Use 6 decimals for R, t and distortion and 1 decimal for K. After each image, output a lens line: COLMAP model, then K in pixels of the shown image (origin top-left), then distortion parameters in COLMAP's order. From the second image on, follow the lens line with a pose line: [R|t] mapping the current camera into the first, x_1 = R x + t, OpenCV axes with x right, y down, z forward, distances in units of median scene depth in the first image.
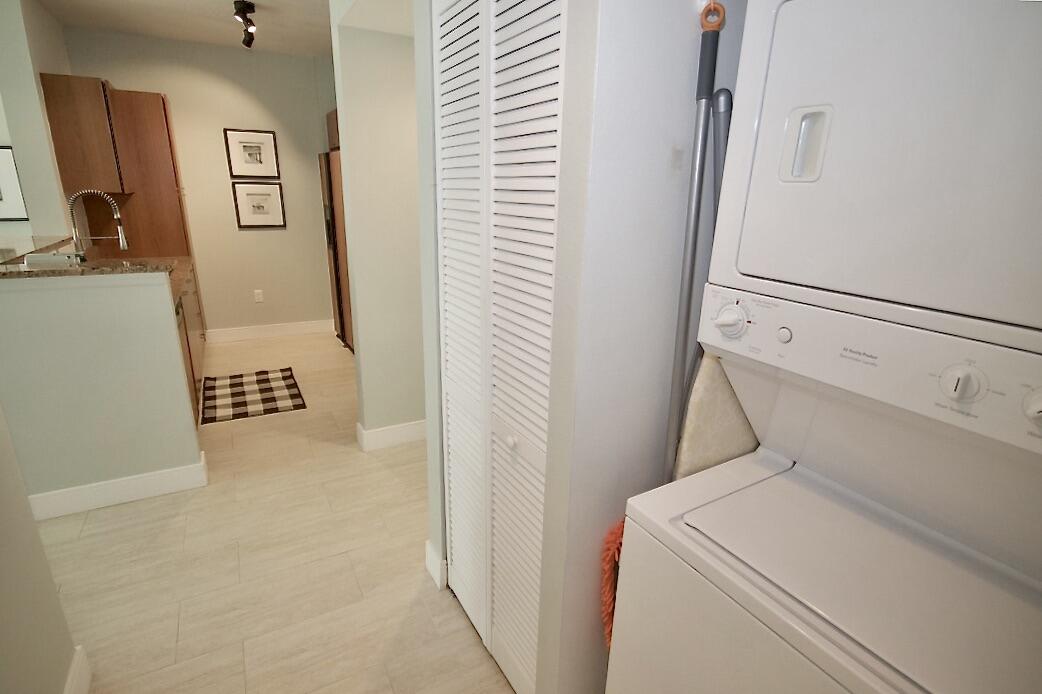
lens RADIAL K [[526.2, 0, 526.3], [0, 526.2, 354.7], [0, 0, 1]] dist [-0.003872, 0.000843]
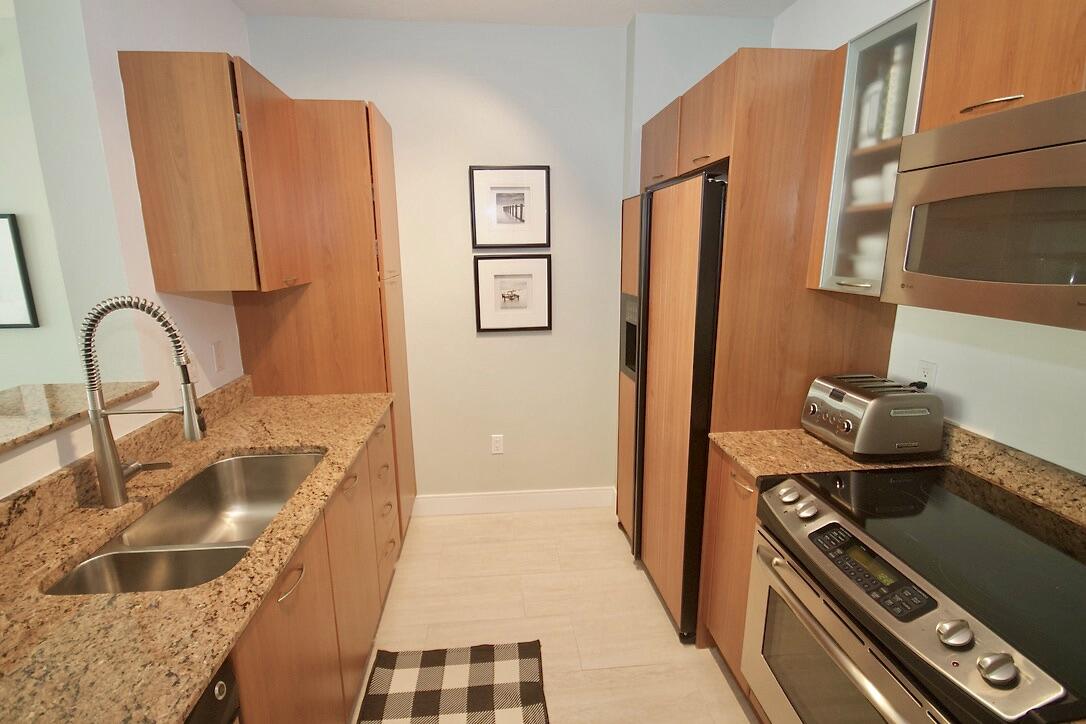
lens RADIAL K [[513.9, 0, 539.7], [0, 513.9, 361.8], [0, 0, 1]] dist [0.005250, 0.001066]
pose [[0.915612, 0.053691, -0.398461, -0.257361], [-0.089571, 0.993377, -0.071969, -0.176185], [0.391958, 0.101587, 0.914357, 0.513943]]
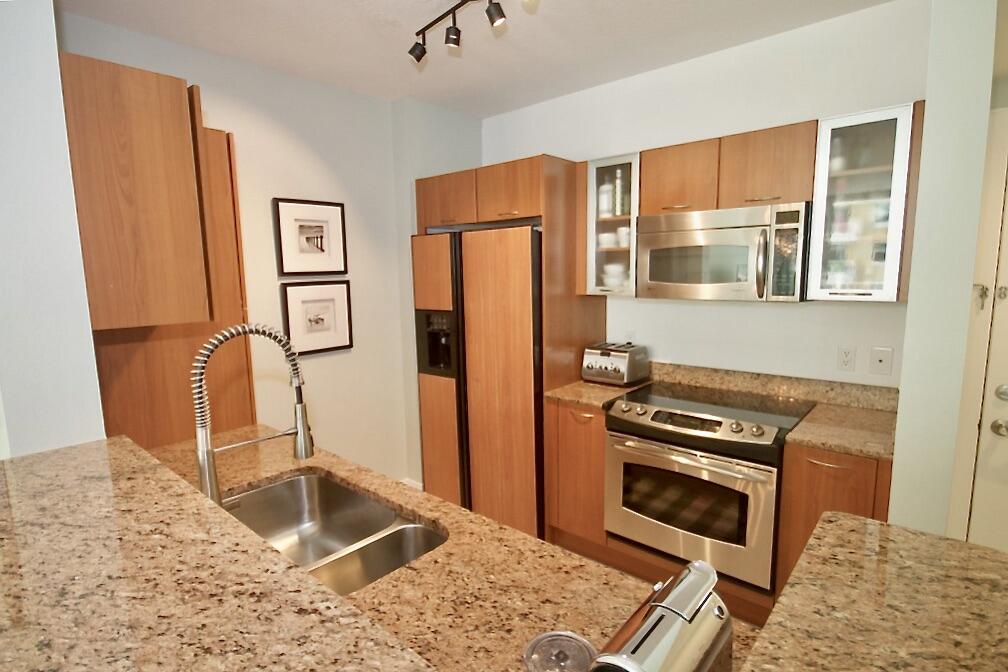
lens RADIAL K [[509.0, 0, 504.7], [0, 509.0, 338.3], [0, 0, 1]] dist [-0.003872, 0.000843]
pose [[0.939867, -0.090469, 0.329341, -0.513375], [0.144482, 0.979065, -0.143374, -0.147209], [-0.309476, 0.182337, 0.933262, 0.390832]]
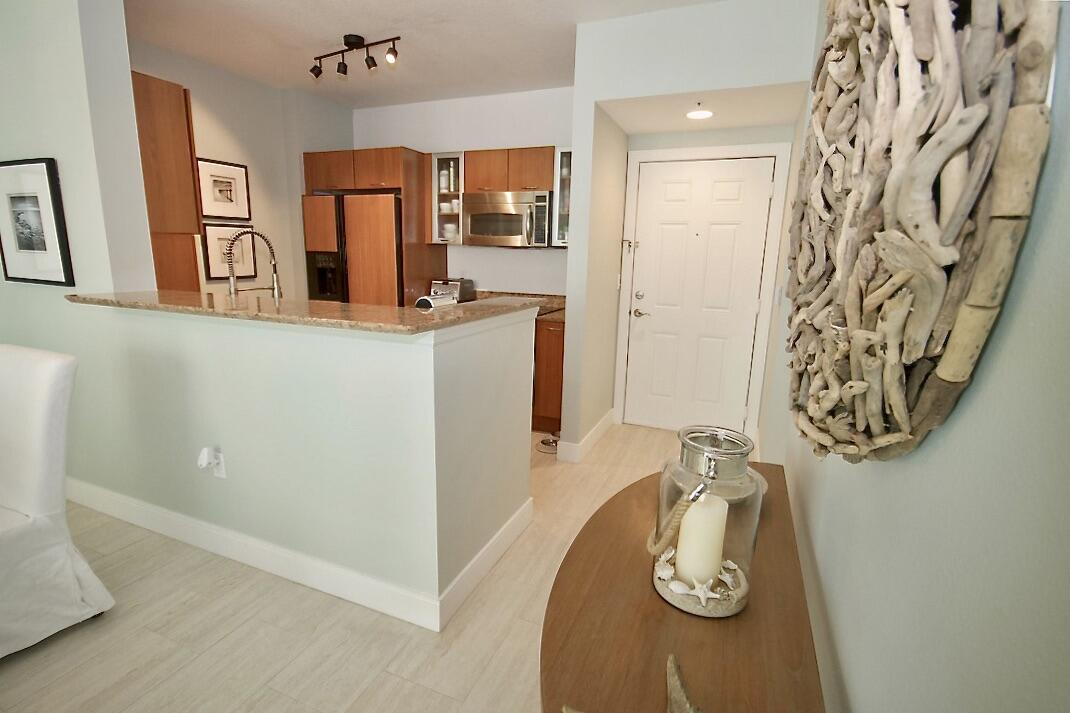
lens RADIAL K [[506.3, 0, 530.3], [0, 506.3, 358.4], [0, 0, 1]] dist [0.005250, 0.001066]
pose [[0.790460, -0.134851, 0.597485, -0.648793], [0.181452, 0.983232, -0.018143, -0.021772], [-0.585020, 0.122756, 0.801674, 0.113219]]
